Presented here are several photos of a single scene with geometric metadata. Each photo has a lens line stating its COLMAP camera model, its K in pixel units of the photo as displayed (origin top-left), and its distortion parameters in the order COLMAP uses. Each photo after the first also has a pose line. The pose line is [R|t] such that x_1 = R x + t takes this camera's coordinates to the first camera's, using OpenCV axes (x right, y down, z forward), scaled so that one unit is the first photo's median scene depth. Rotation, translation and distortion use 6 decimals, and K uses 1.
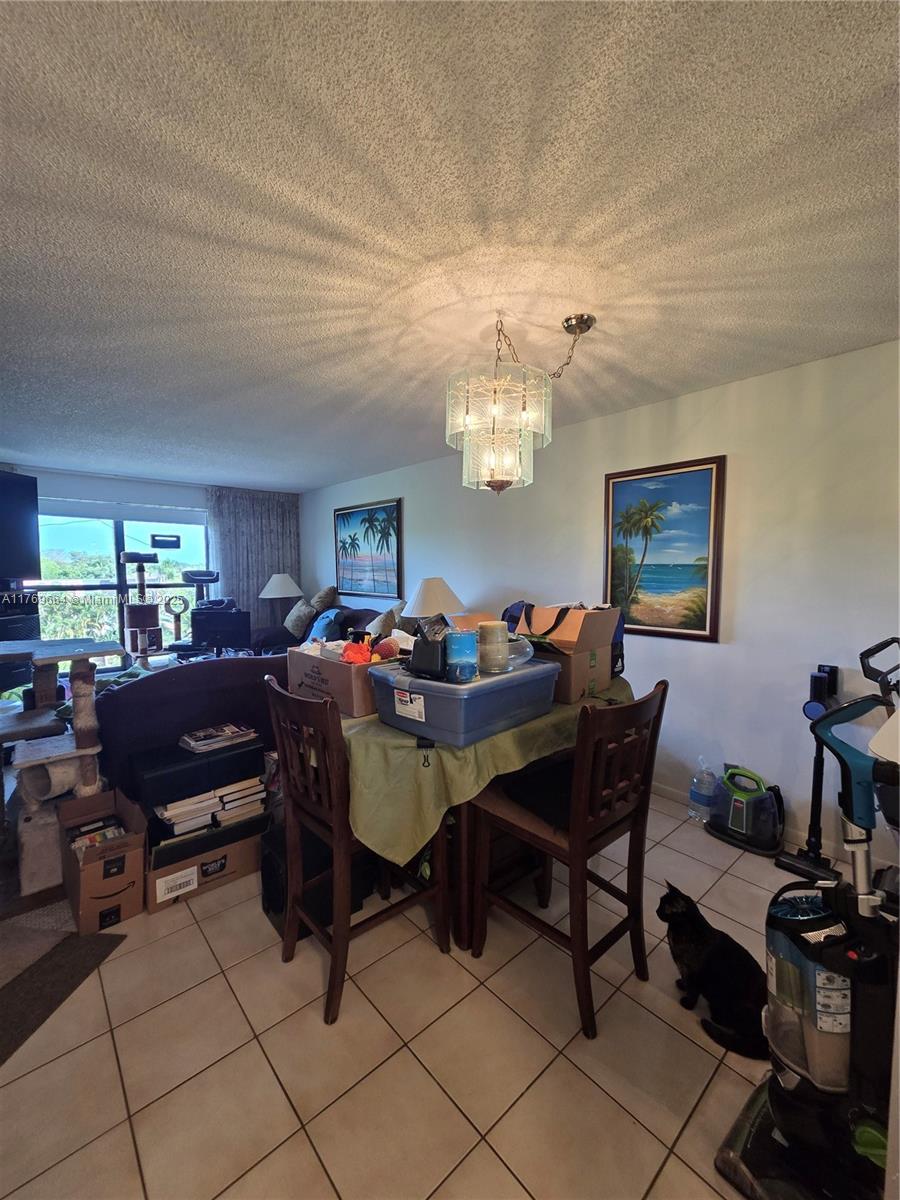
lens RADIAL K [[493.4, 0, 455.3], [0, 493.4, 606.6], [0, 0, 1]] dist [0.008388, 0.000345]
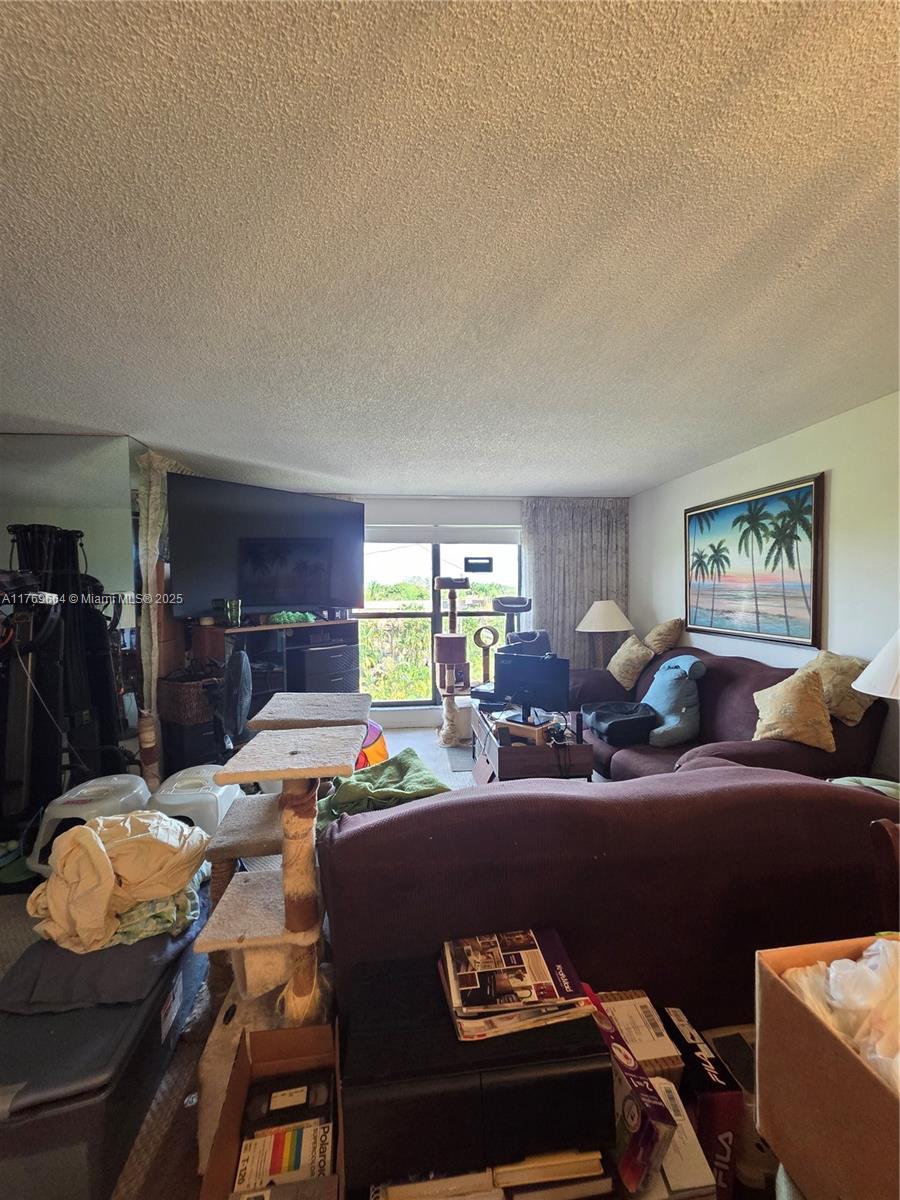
lens RADIAL K [[493.4, 0, 448.0], [0, 493.4, 607.7], [0, 0, 1]] dist [0.008388, 0.000345]
pose [[0.815032, 0.013603, -0.579256, -0.117053], [-0.036634, 0.998934, -0.028086, -0.027423], [0.578256, 0.044111, 0.814662, 0.255315]]
